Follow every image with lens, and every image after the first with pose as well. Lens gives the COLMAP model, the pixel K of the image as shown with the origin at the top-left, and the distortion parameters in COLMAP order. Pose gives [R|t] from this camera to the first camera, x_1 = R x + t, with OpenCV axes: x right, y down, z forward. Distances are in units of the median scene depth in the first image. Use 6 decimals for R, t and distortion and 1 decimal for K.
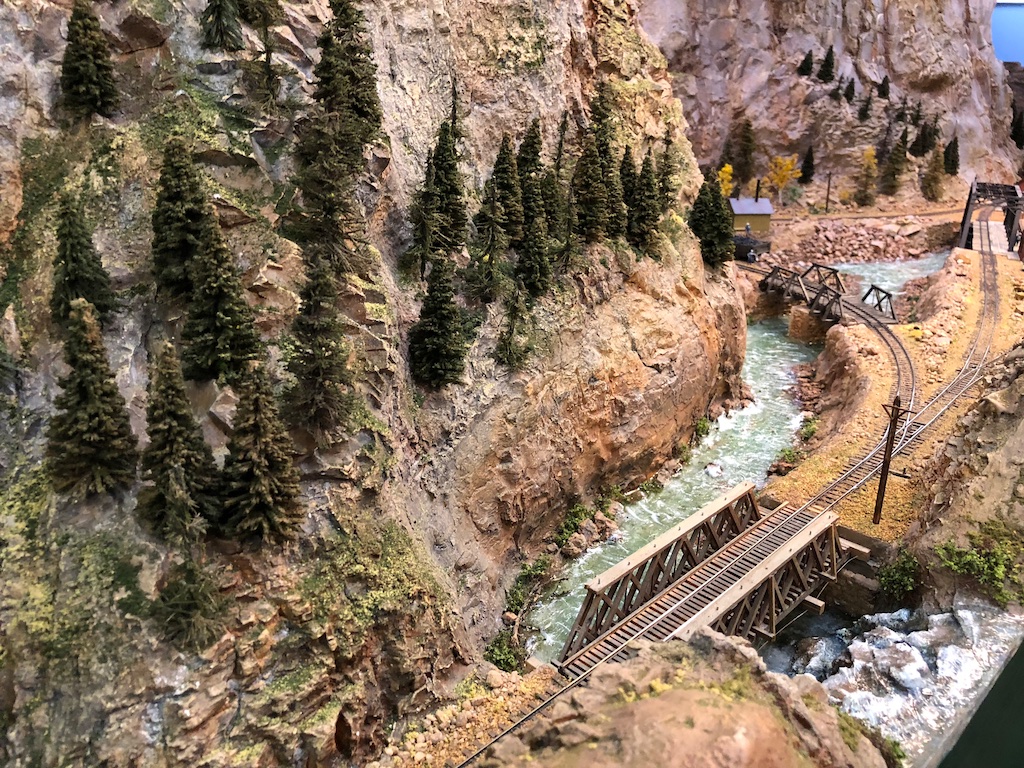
lens RADIAL K [[843.0, 0, 508.1], [0, 843.0, 370.8], [0, 0, 1]] dist [0.036322, -0.043726]
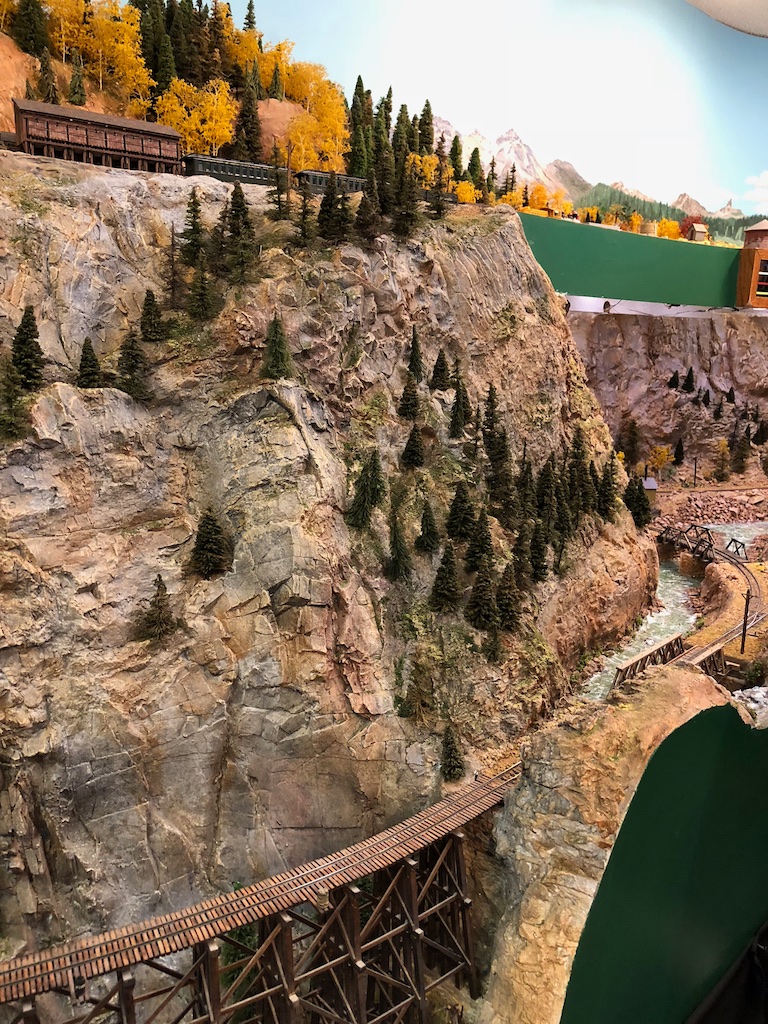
lens RADIAL K [[843.0, 0, 388.7], [0, 843.0, 499.6], [0, 0, 1]] dist [0.036322, -0.043726]
pose [[0.999794, 0.001168, 0.020274, -0.395662], [0.001909, 0.988516, -0.151106, 0.105566], [-0.020218, 0.151114, 0.988310, -0.911370]]
